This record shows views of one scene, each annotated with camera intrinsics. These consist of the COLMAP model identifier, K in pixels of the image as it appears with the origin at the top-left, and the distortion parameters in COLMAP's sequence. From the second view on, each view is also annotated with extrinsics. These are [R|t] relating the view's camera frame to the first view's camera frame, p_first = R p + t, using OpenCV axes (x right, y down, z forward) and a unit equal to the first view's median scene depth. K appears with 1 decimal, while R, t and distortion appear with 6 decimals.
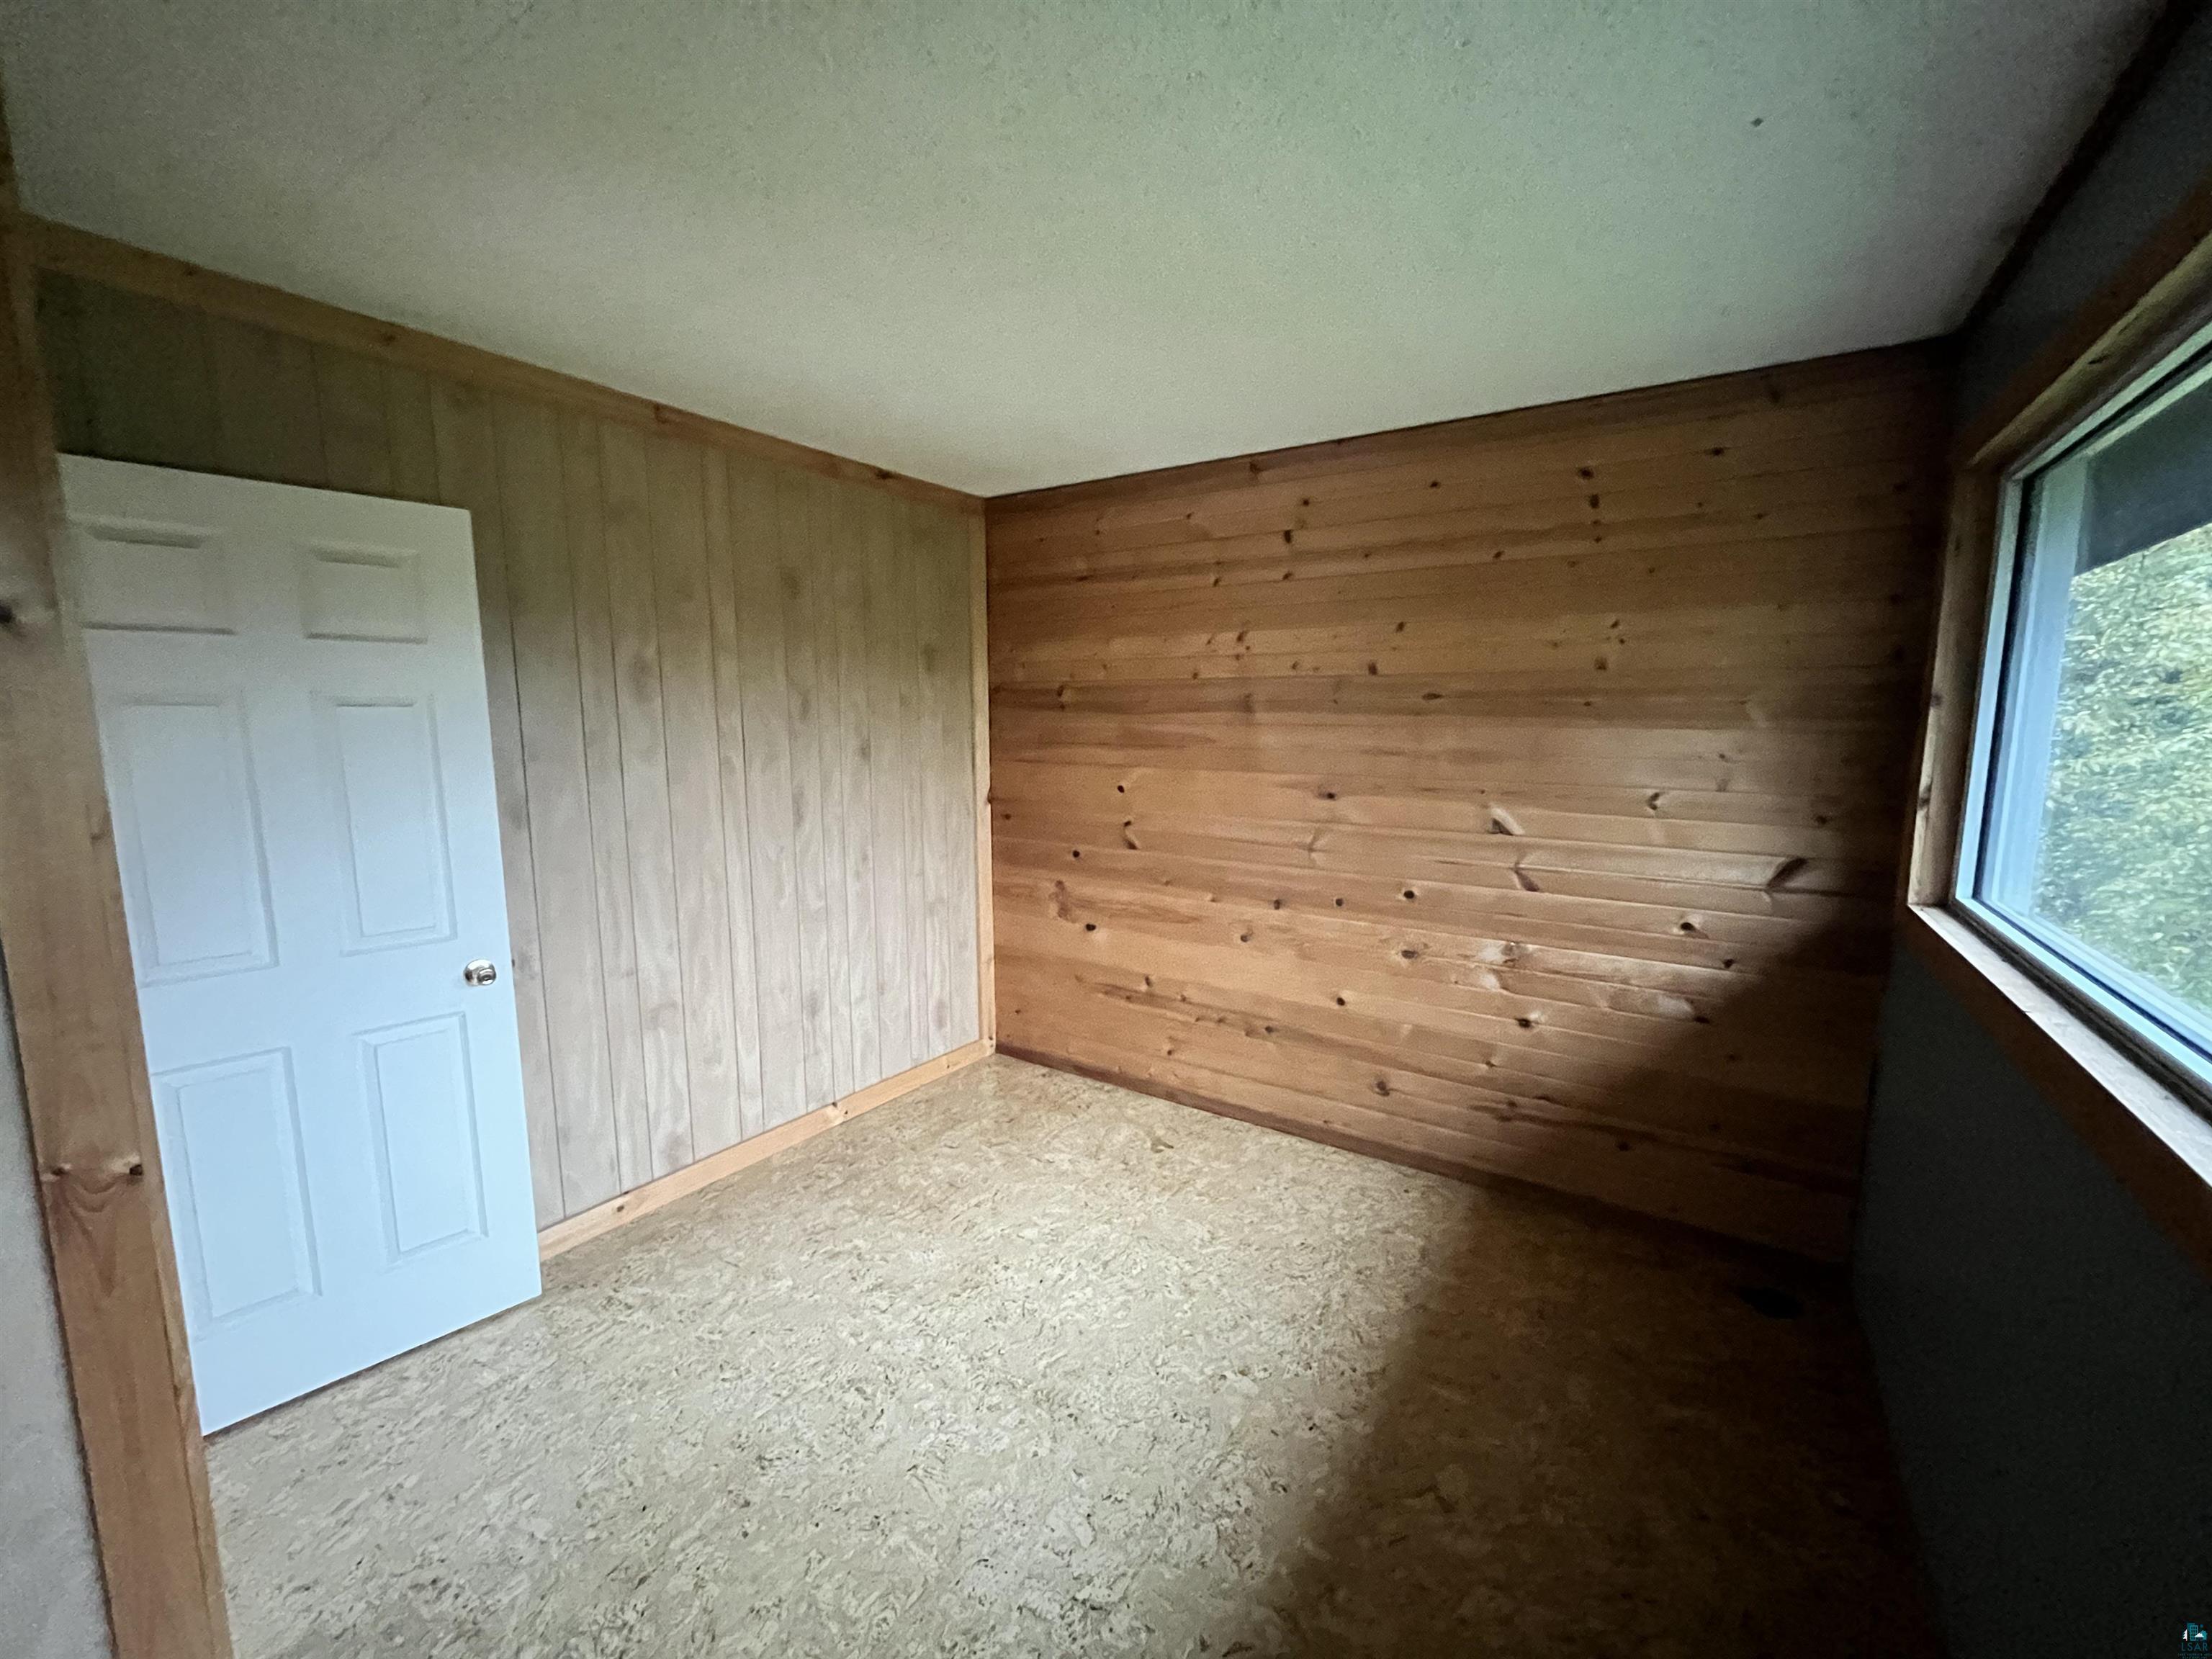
lens RADIAL K [[888.7, 0, 1109.1], [0, 888.7, 831.1], [0, 0, 1]] dist [-0.001734, -0.000425]
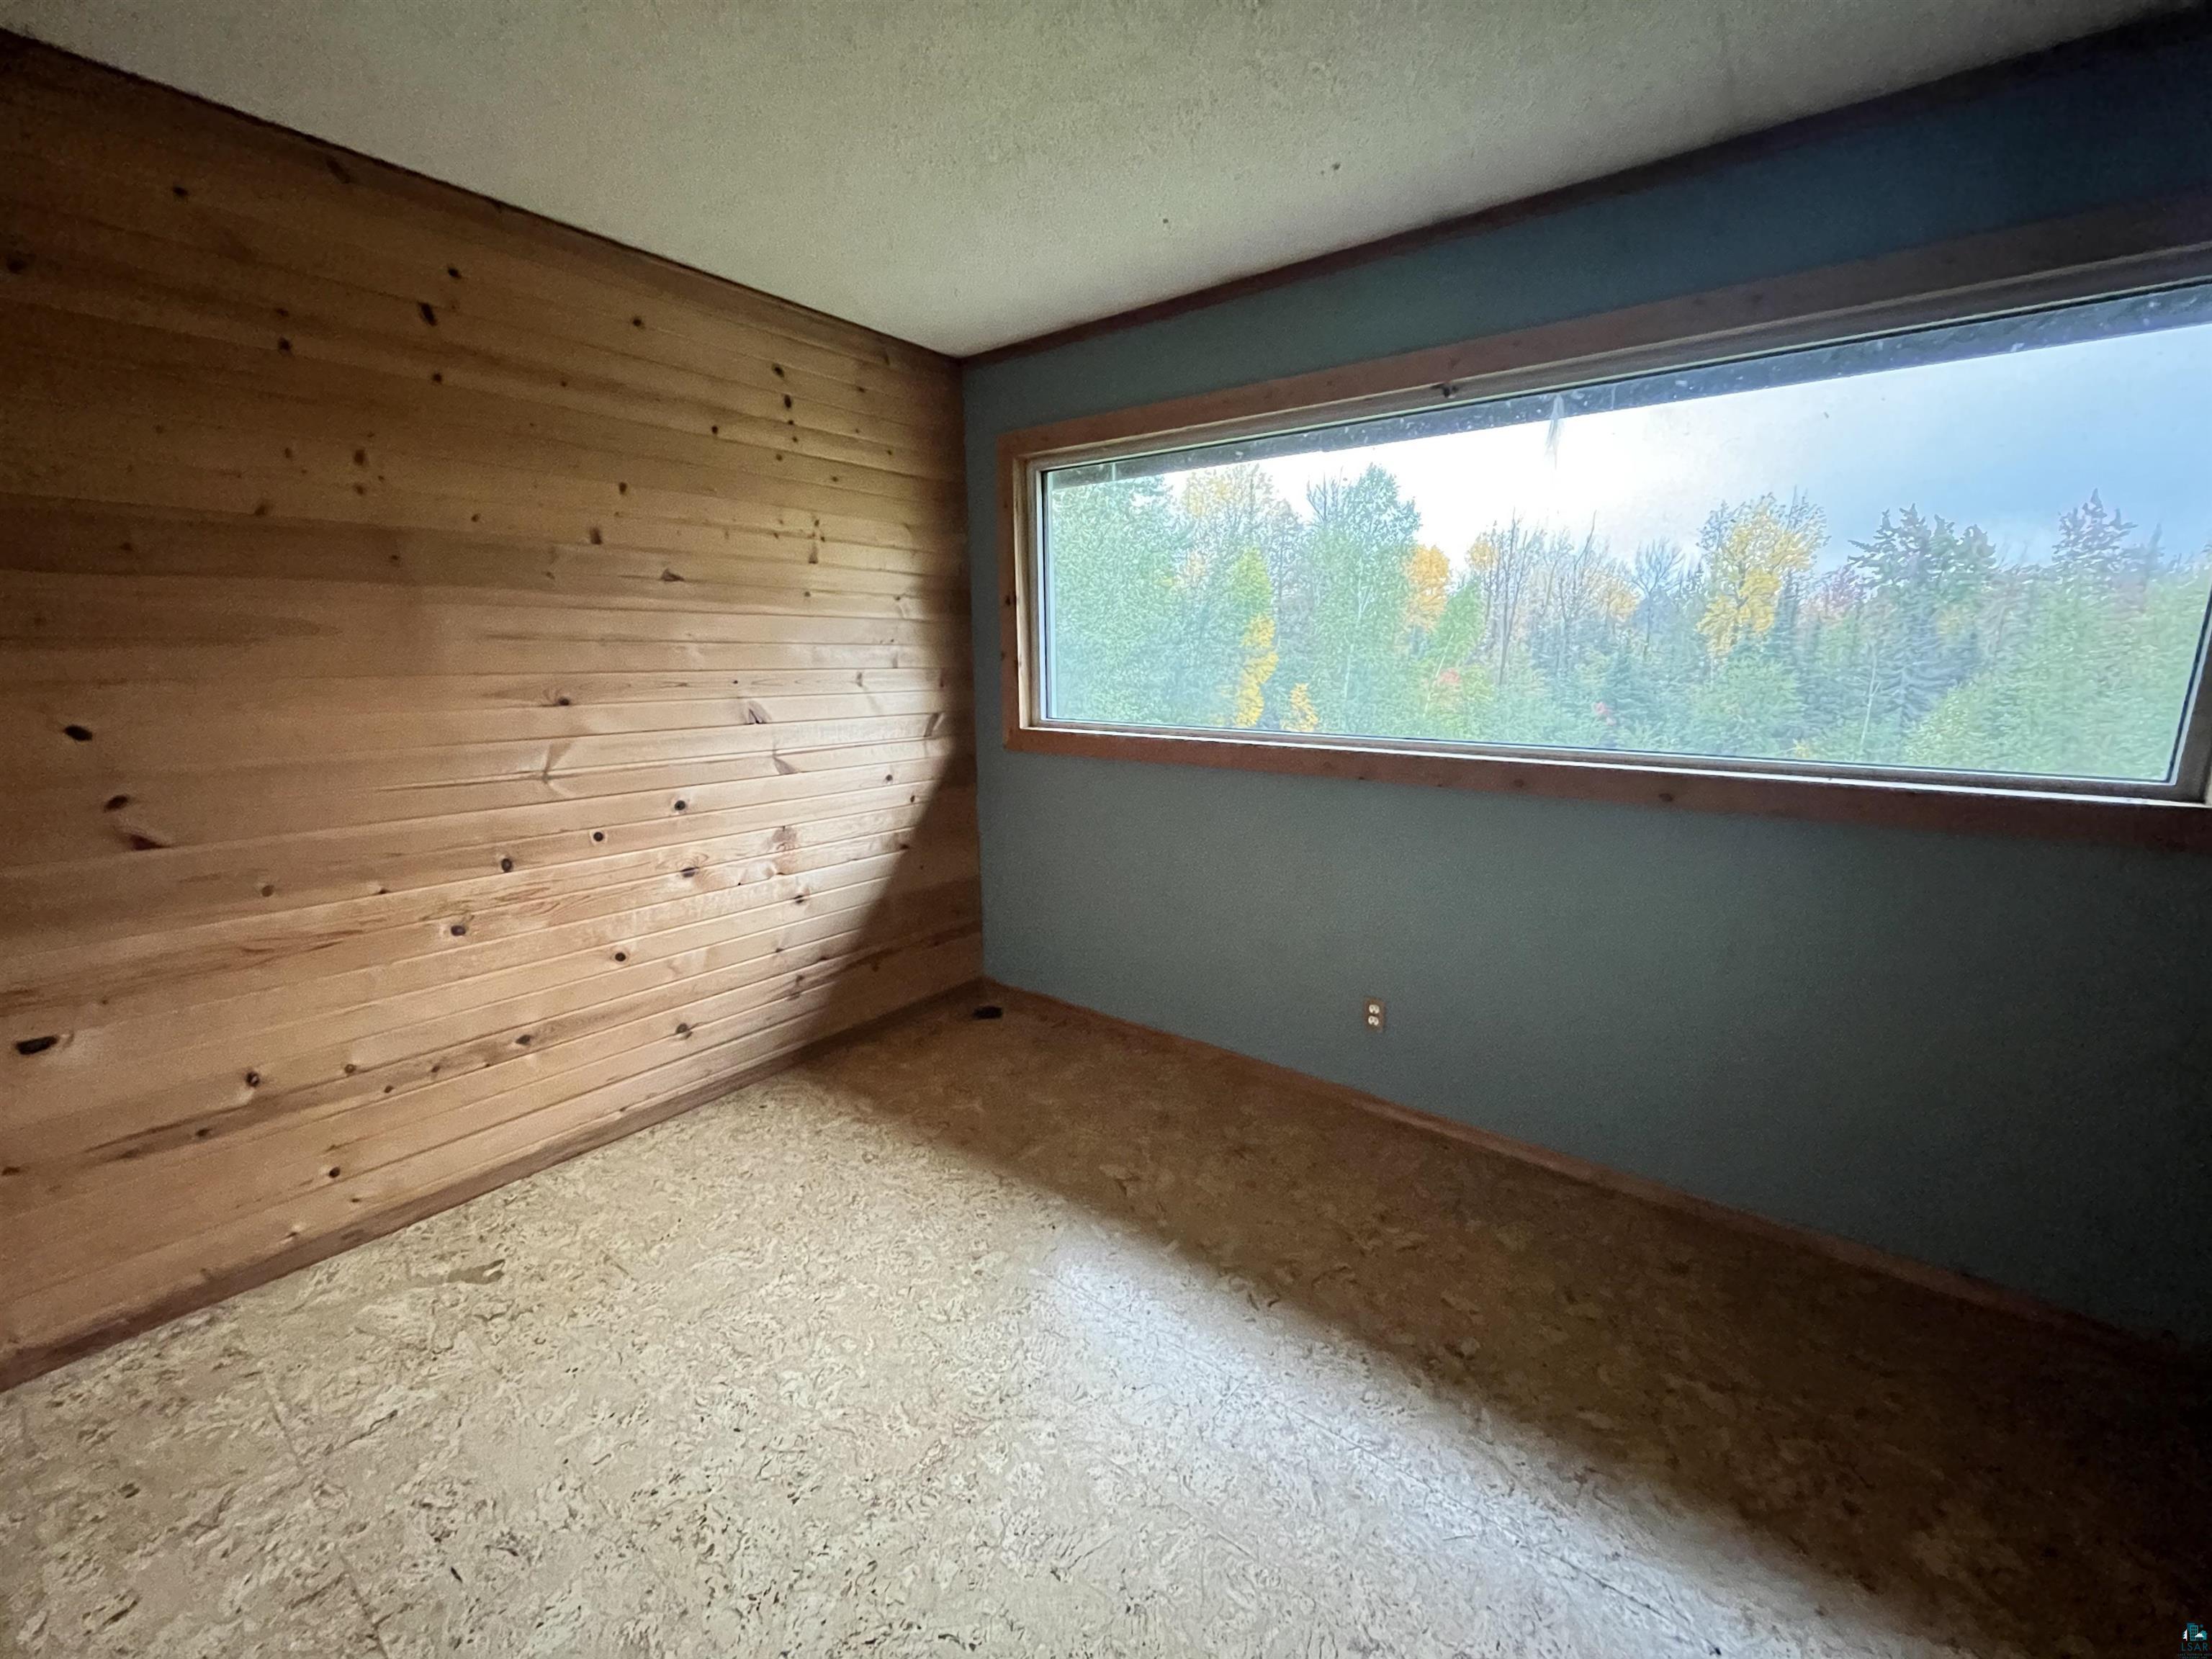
lens RADIAL K [[888.7, 0, 1108.8], [0, 888.7, 828.8], [0, 0, 1]] dist [-0.001734, -0.000425]
pose [[0.073857, -0.199976, 0.977013, -0.488912], [0.130577, 0.973194, 0.189324, -0.017548], [-0.988683, 0.113593, 0.097989, 0.481781]]
